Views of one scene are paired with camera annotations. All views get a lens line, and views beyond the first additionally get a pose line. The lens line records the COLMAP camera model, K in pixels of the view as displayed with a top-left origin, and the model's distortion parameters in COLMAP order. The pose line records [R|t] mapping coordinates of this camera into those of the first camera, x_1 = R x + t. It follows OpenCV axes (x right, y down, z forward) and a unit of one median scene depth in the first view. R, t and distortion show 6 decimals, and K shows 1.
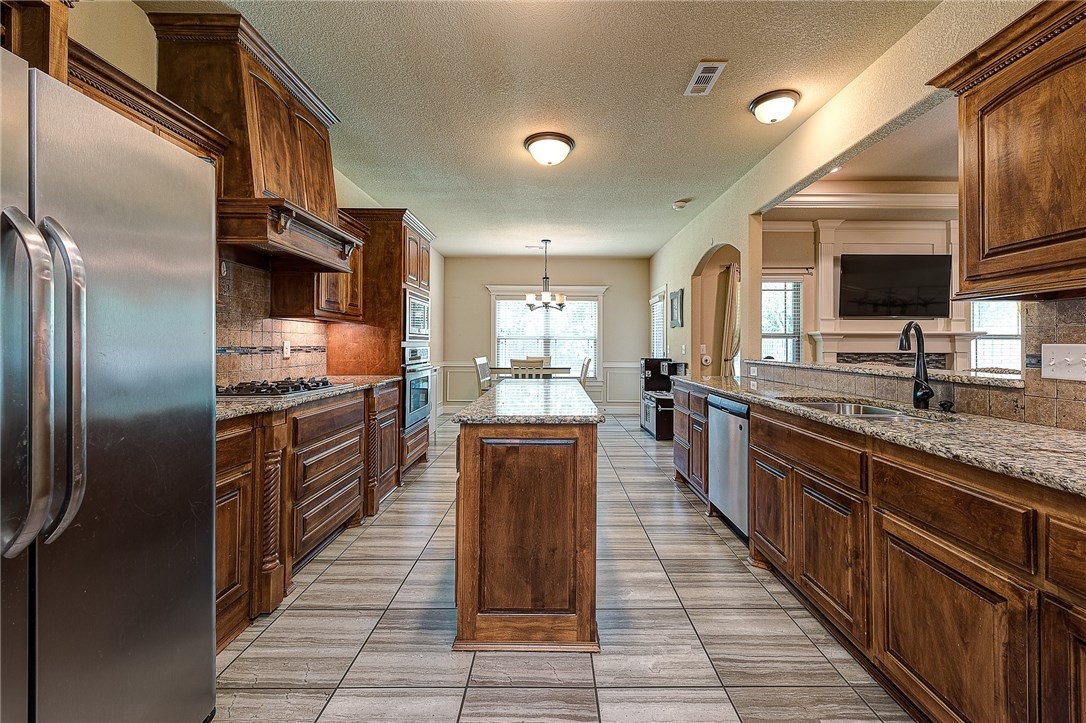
lens RADIAL K [[428.5, 0, 549.2], [0, 428.5, 357.0], [0, 0, 1]] dist [0.006040, -0.000360]
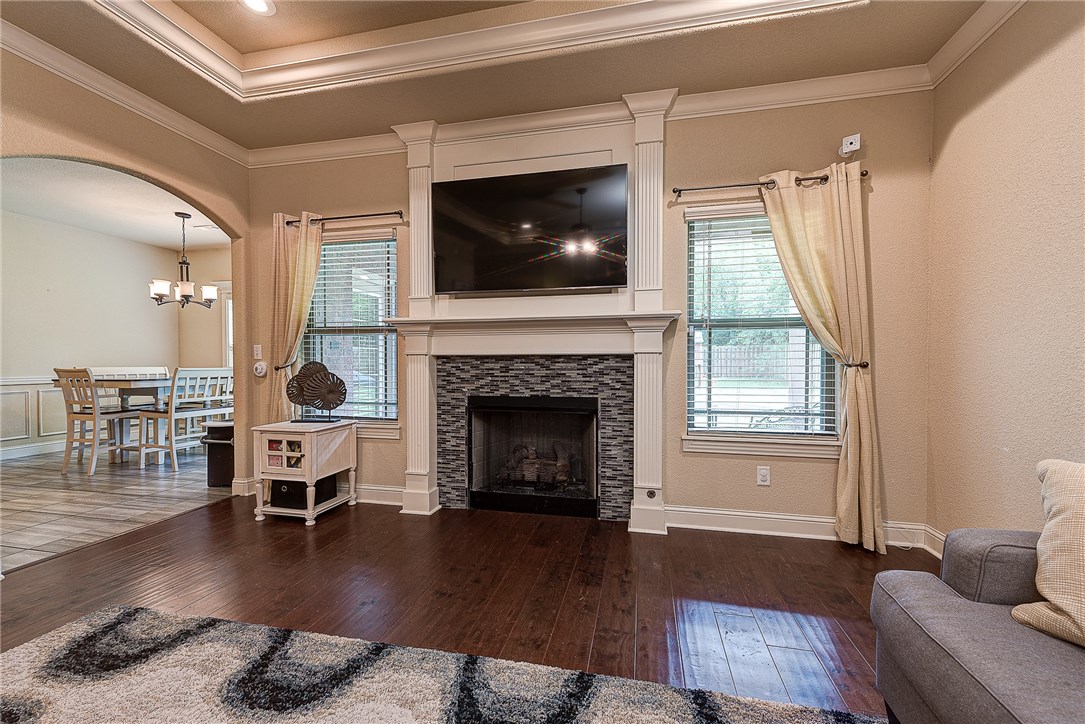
lens RADIAL K [[425.5, 0, 541.4], [0, 425.5, 363.8], [0, 0, 1]] dist [0.001279, -0.000110]
pose [[0.973141, -0.000601, -0.230208, 3.343549], [-0.003962, 0.999805, -0.019357, 0.044330], [0.230174, 0.019749, 0.972949, 1.719494]]
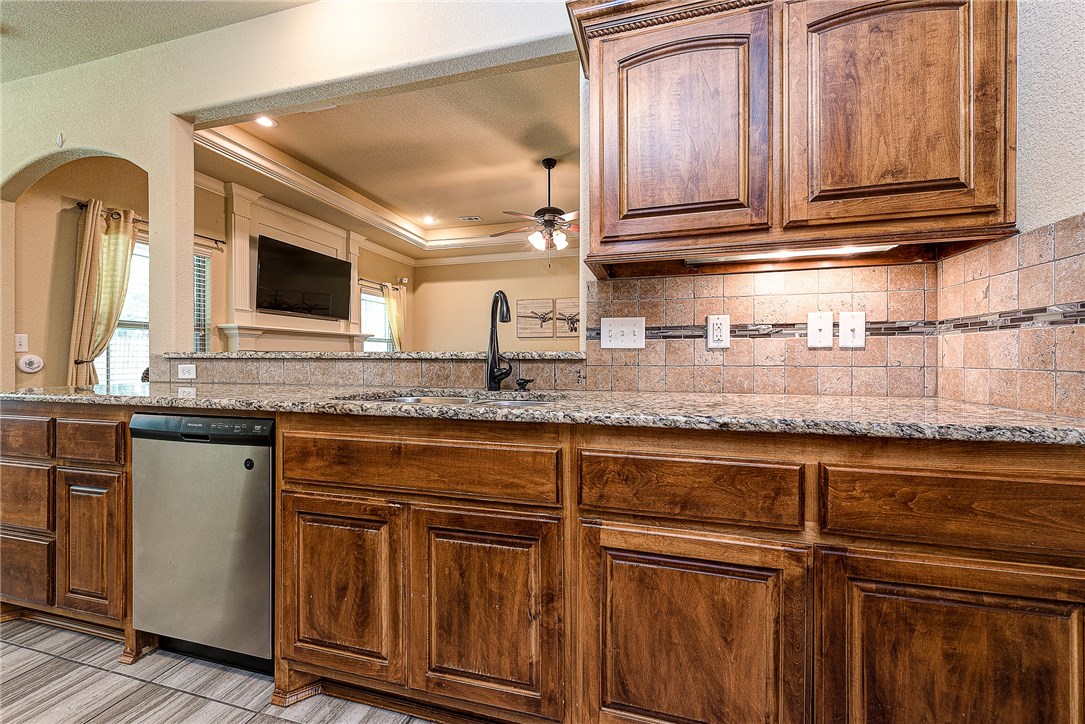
lens RADIAL K [[428.1, 0, 548.7], [0, 428.1, 357.5], [0, 0, 1]] dist [0.006040, -0.000360]
pose [[0.260944, -0.003968, 0.965346, 0.040066], [0.025514, 0.999671, -0.002787, 0.070896], [-0.965017, 0.025357, 0.260959, 0.836312]]
